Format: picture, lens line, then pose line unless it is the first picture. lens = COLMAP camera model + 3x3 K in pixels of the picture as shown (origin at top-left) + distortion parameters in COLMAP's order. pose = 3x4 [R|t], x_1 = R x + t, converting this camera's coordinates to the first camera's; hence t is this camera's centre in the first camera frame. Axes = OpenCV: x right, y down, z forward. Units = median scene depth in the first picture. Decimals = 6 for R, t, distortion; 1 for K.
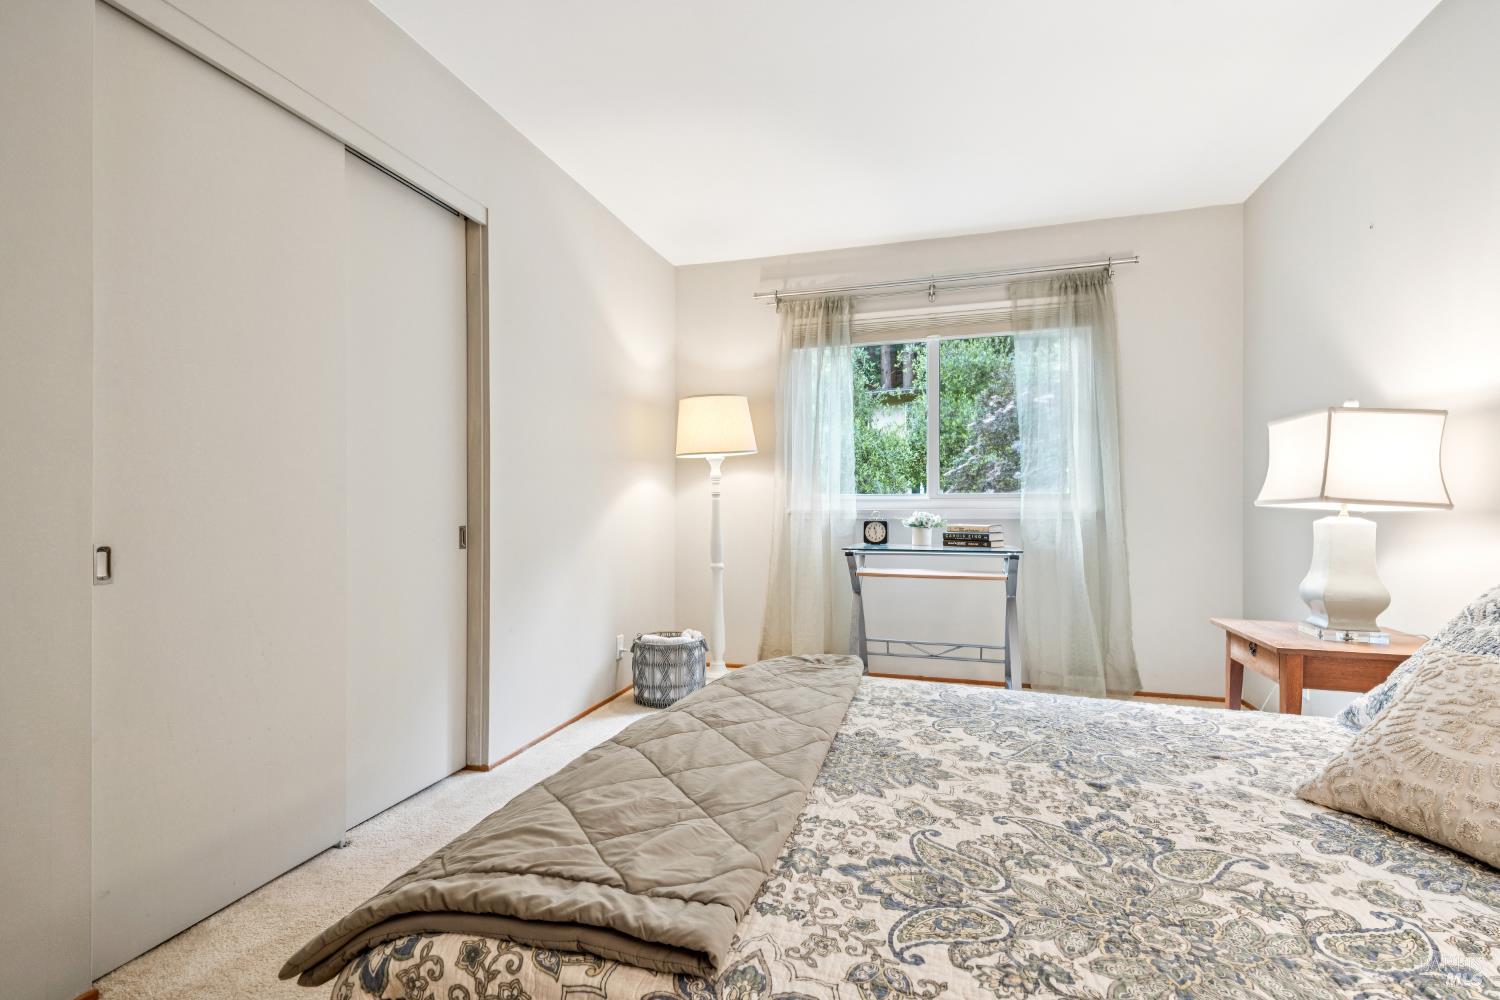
lens RADIAL K [[690.9, 0, 743.3], [0, 690.9, 501.8], [0, 0, 1]] dist [0.021466, -0.002910]
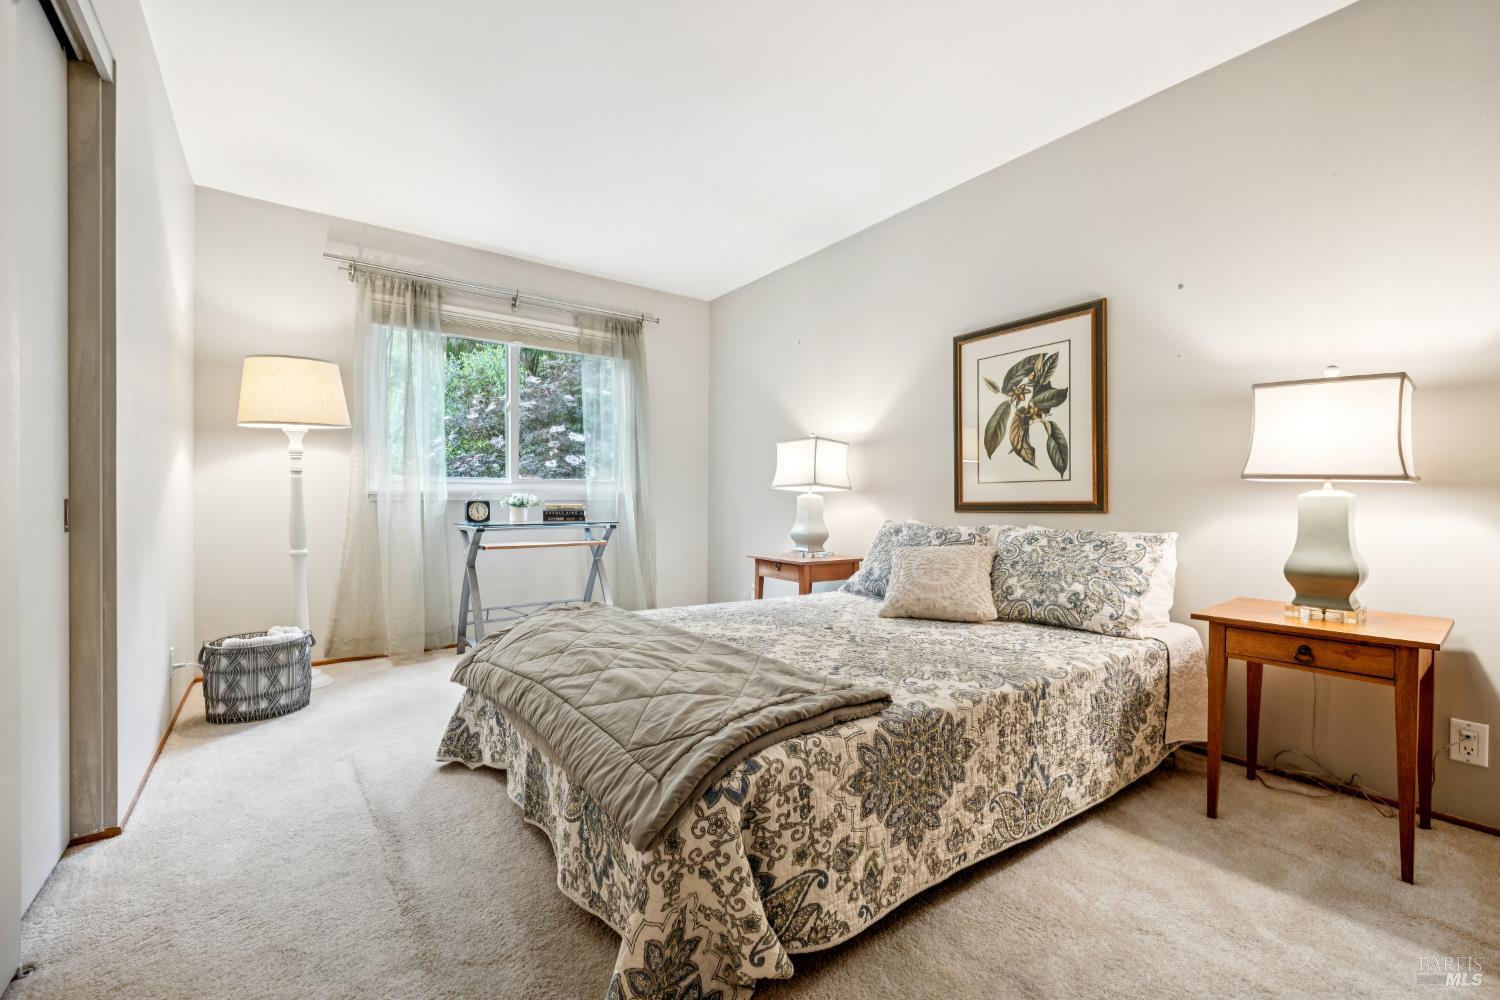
lens RADIAL K [[640.7, 0, 745.8], [0, 640.7, 502.5], [0, 0, 1]] dist [0.003874, -0.001185]
pose [[0.592726, 0.003115, 0.805398, -0.385460], [-0.008788, 0.999958, 0.002601, 0.024080], [-0.805356, -0.008619, 0.592728, 0.059388]]
